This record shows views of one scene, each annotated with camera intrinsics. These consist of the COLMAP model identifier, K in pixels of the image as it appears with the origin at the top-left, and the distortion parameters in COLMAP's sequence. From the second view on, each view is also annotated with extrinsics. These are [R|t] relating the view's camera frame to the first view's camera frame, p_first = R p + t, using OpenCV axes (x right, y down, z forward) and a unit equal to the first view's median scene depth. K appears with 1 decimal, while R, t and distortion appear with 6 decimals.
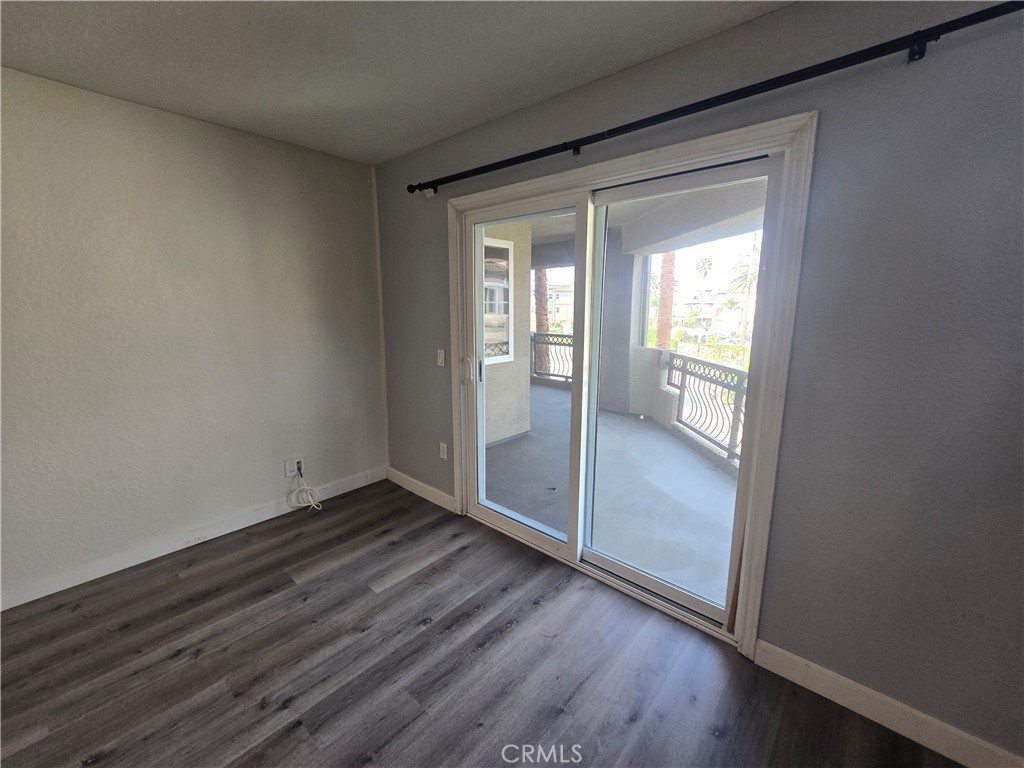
lens RADIAL K [[426.9, 0, 512.1], [0, 426.9, 379.8], [0, 0, 1]] dist [0.012844, 0.000081]
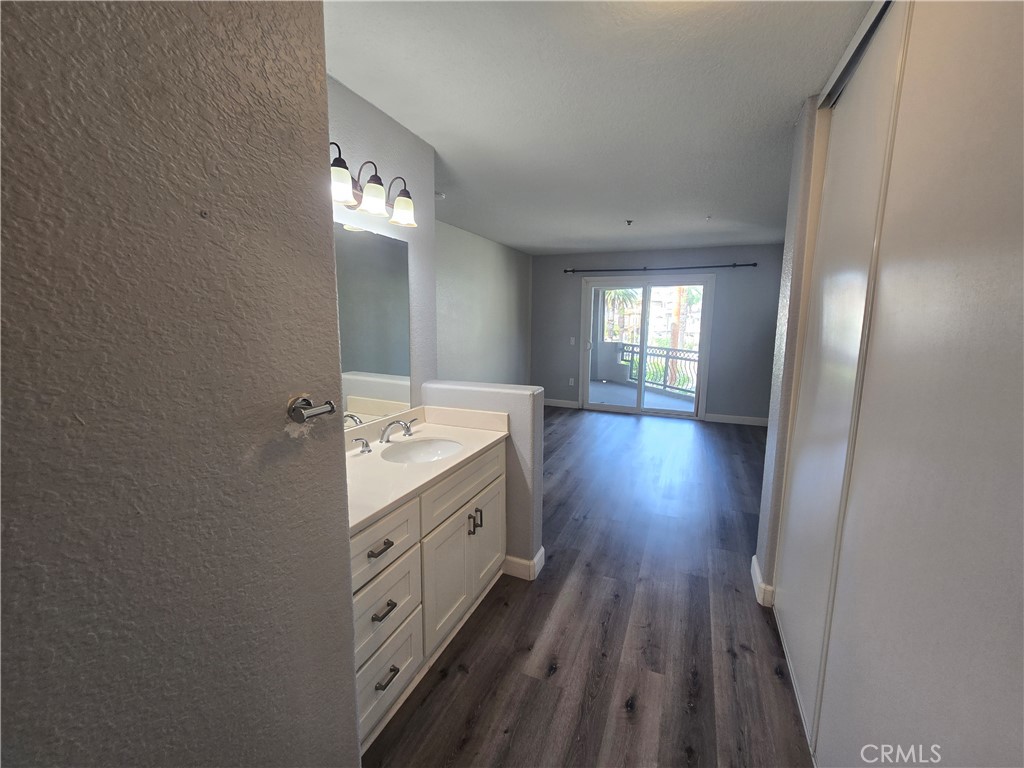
lens RADIAL K [[426.9, 0, 511.9], [0, 426.9, 378.4], [0, 0, 1]] dist [0.012844, 0.000081]
pose [[0.948046, -0.044012, 0.315074, -1.224630], [0.053541, 0.998331, -0.021649, 0.186178], [-0.313595, 0.037393, 0.948820, -1.109494]]
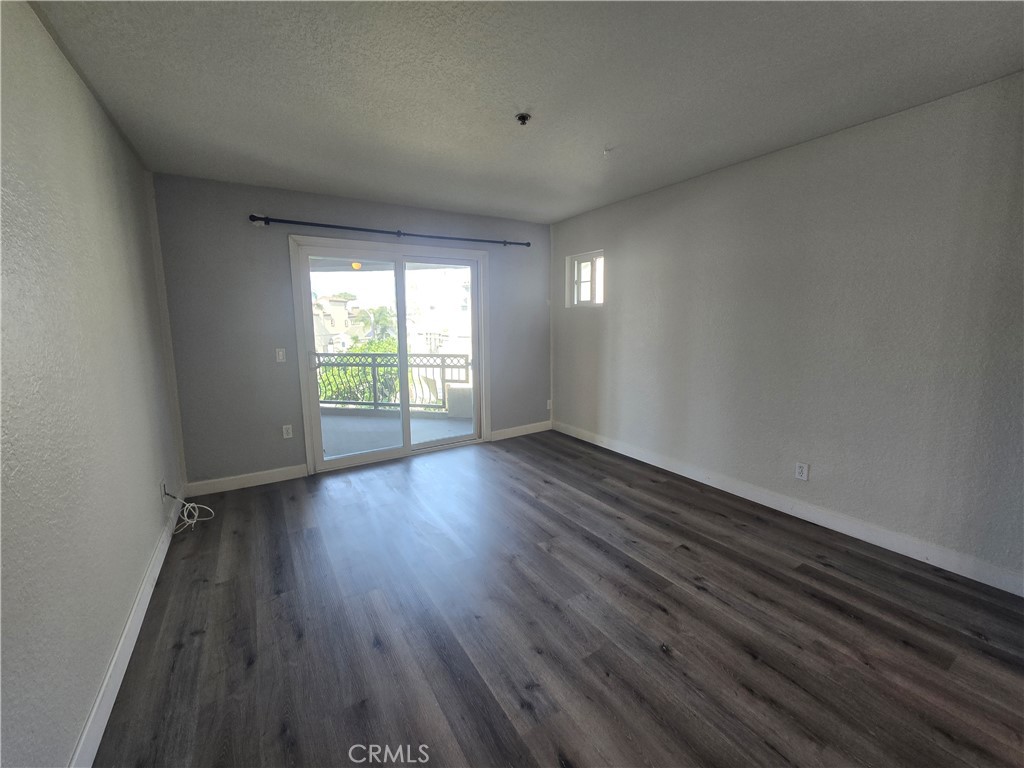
lens RADIAL K [[426.9, 0, 504.7], [0, 426.9, 382.5], [0, 0, 1]] dist [0.012844, 0.000081]
pose [[0.297654, -0.156391, 0.941777, -1.152719], [0.178889, 0.978154, 0.105893, 0.010288], [-0.937764, 0.136954, 0.319128, 0.001084]]
